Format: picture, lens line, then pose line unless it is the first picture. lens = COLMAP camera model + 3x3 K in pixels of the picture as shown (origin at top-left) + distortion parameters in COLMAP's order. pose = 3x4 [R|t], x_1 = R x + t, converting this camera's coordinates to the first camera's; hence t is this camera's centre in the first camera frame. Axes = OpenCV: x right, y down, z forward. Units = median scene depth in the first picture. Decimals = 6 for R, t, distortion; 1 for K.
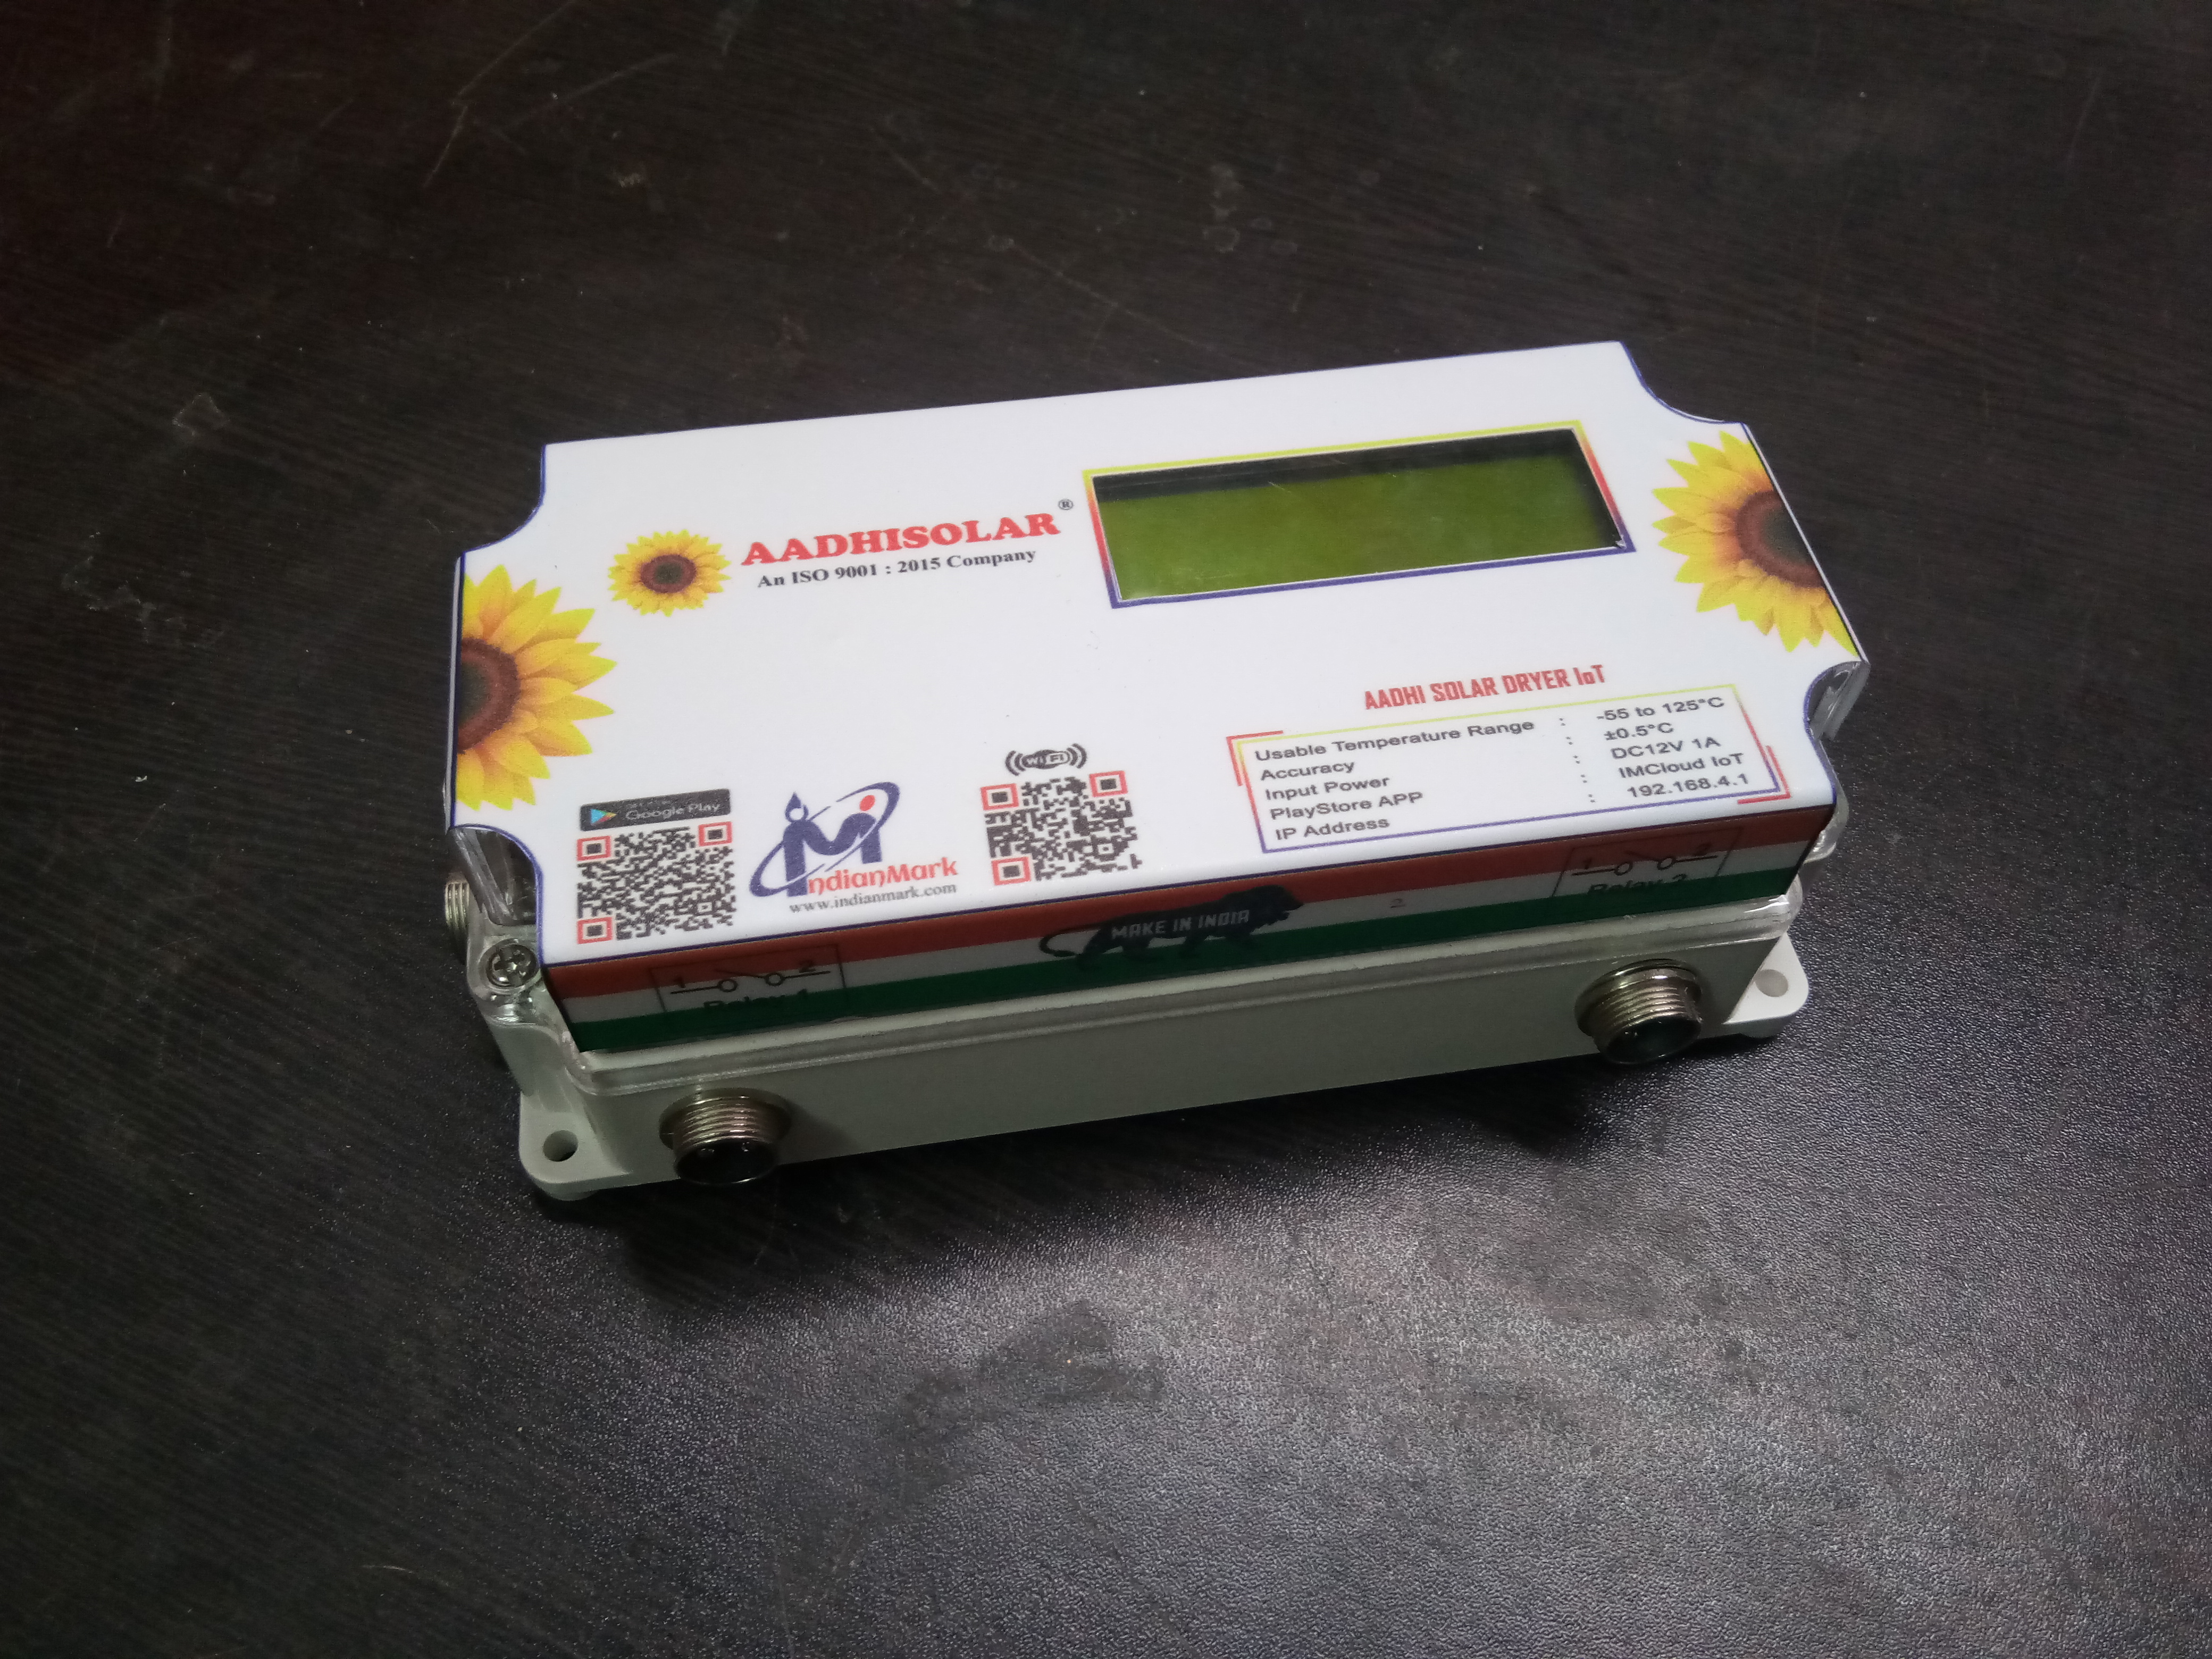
lens RADIAL K [[1736.4, 0, 1104.9], [0, 1736.4, 848.9], [0, 0, 1]] dist [0.115667, -0.190138]
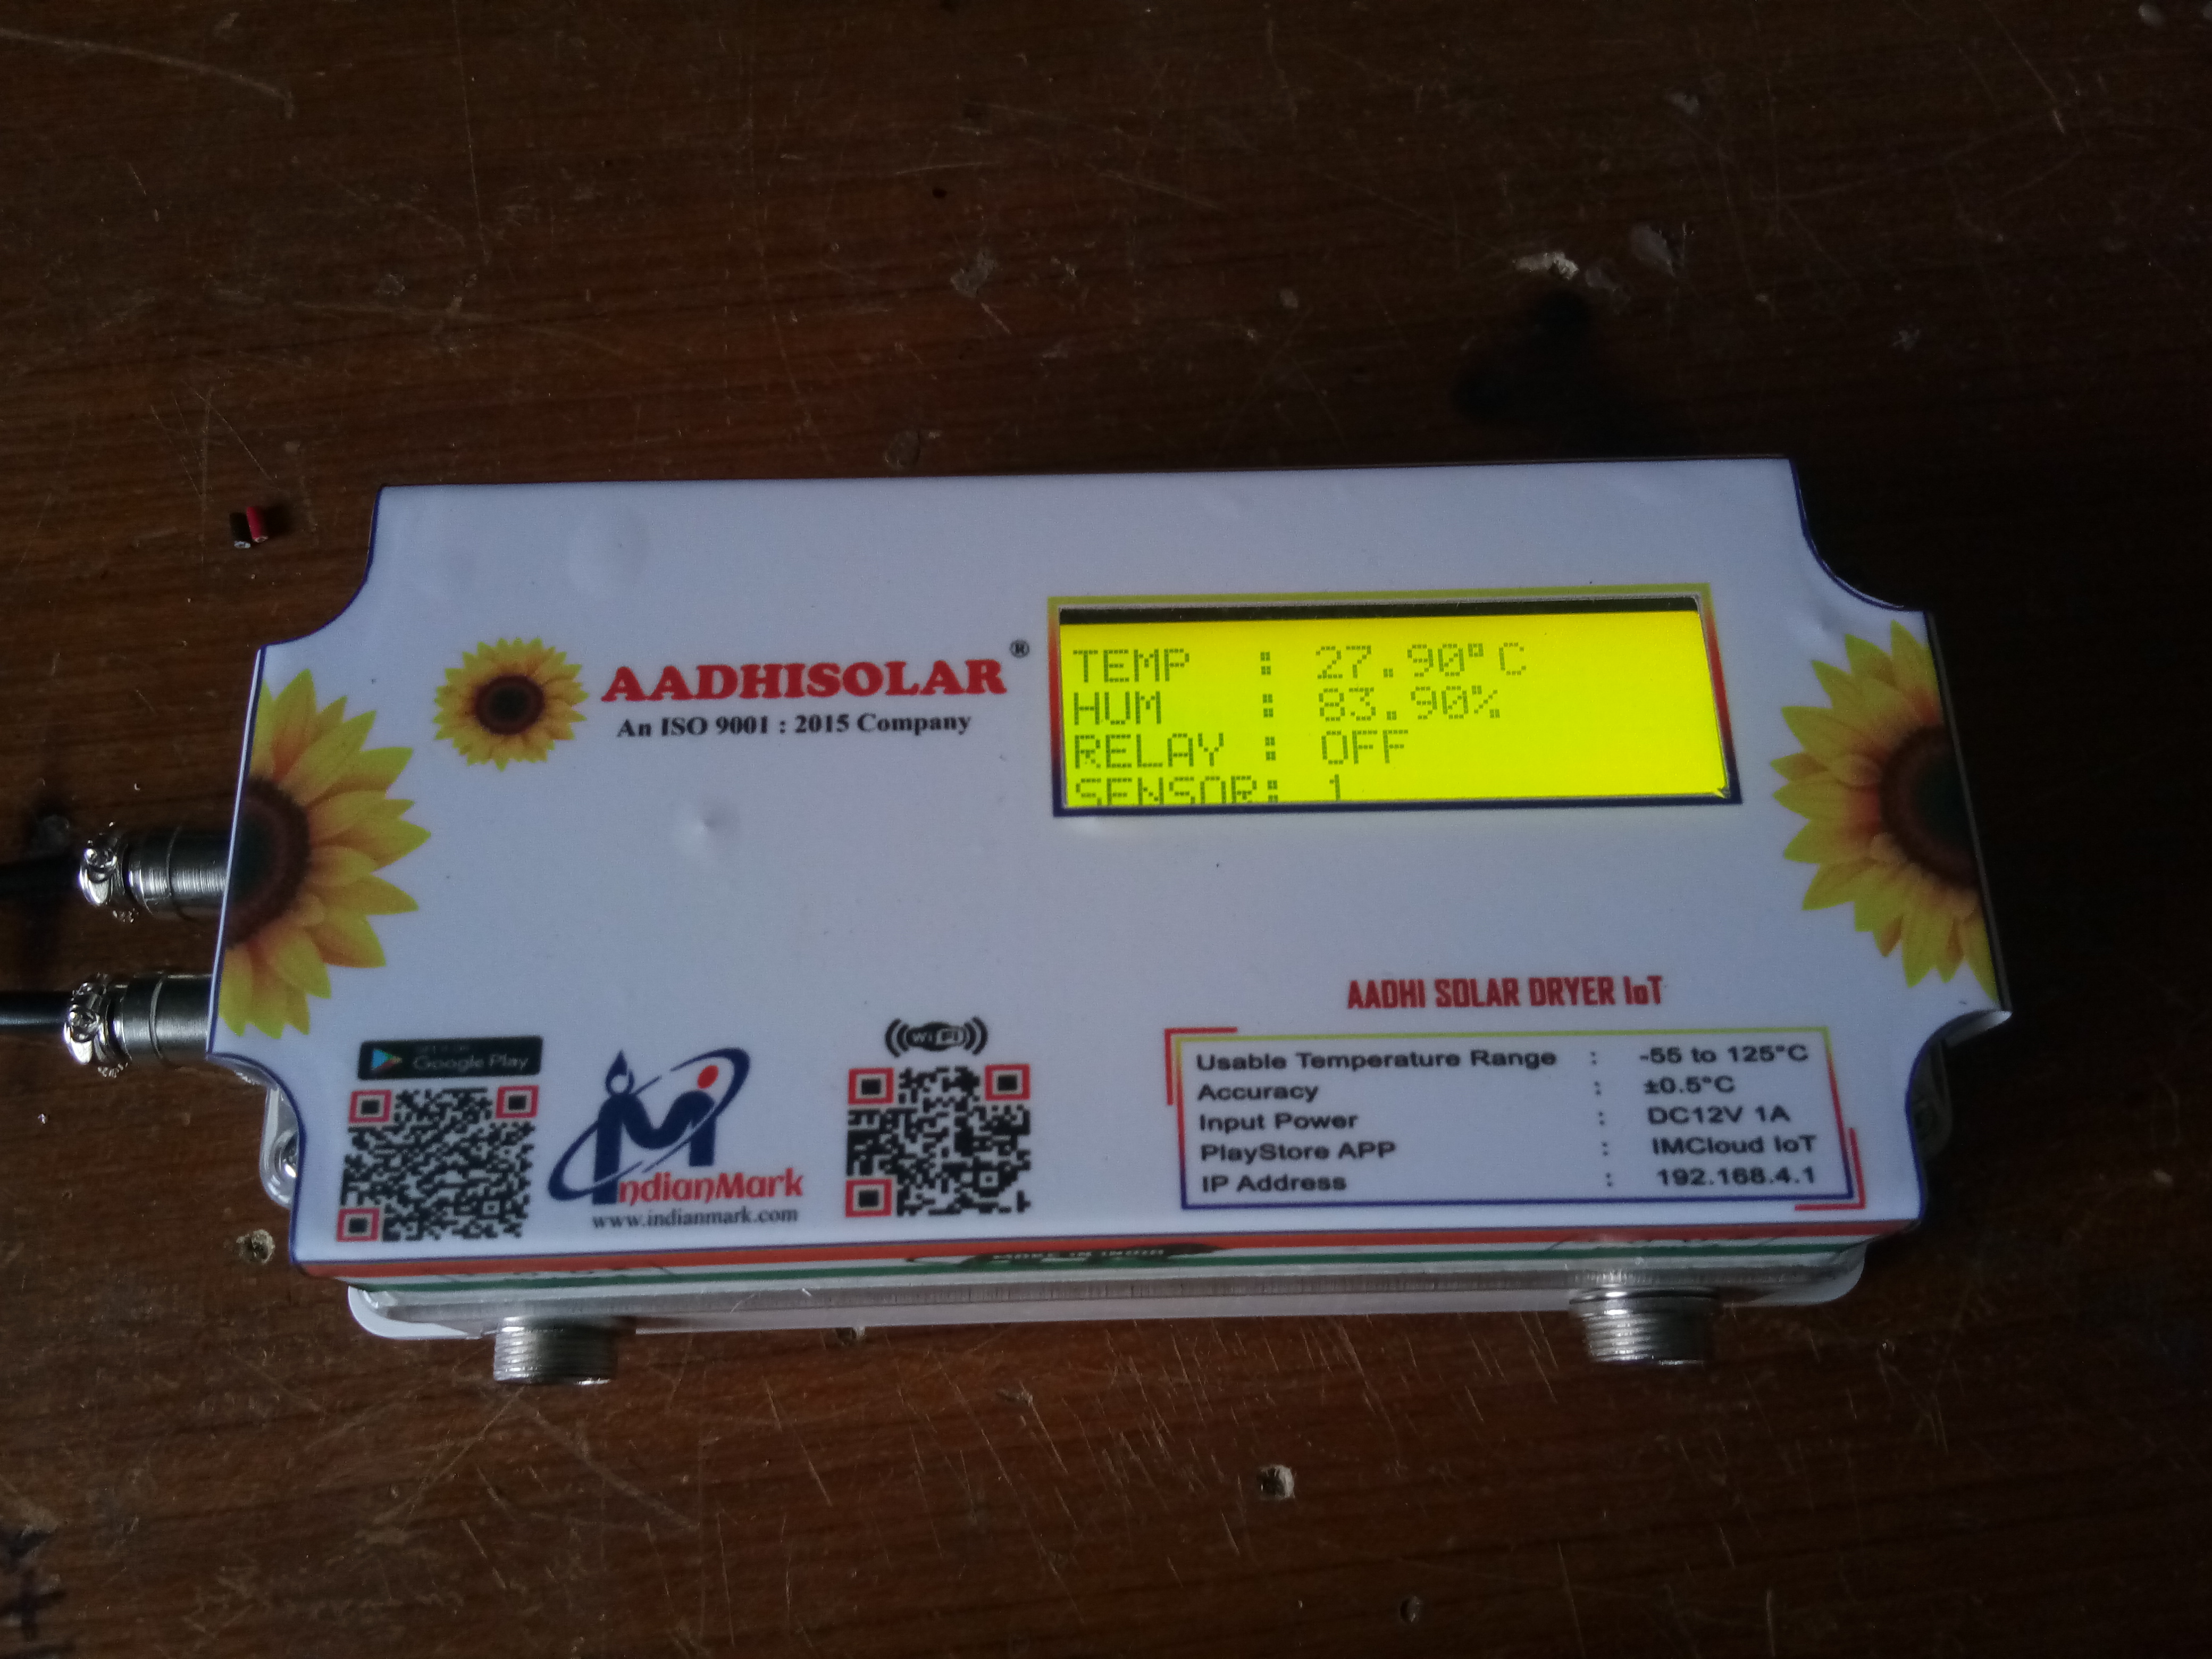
lens RADIAL K [[1736.4, 0, 1101.1], [0, 1736.4, 824.0], [0, 0, 1]] dist [0.115667, -0.190138]
pose [[0.990891, 0.122804, -0.055264, 0.074641], [-0.105615, 0.963282, 0.246845, -0.355204], [0.083548, -0.238760, 0.967478, 0.250963]]
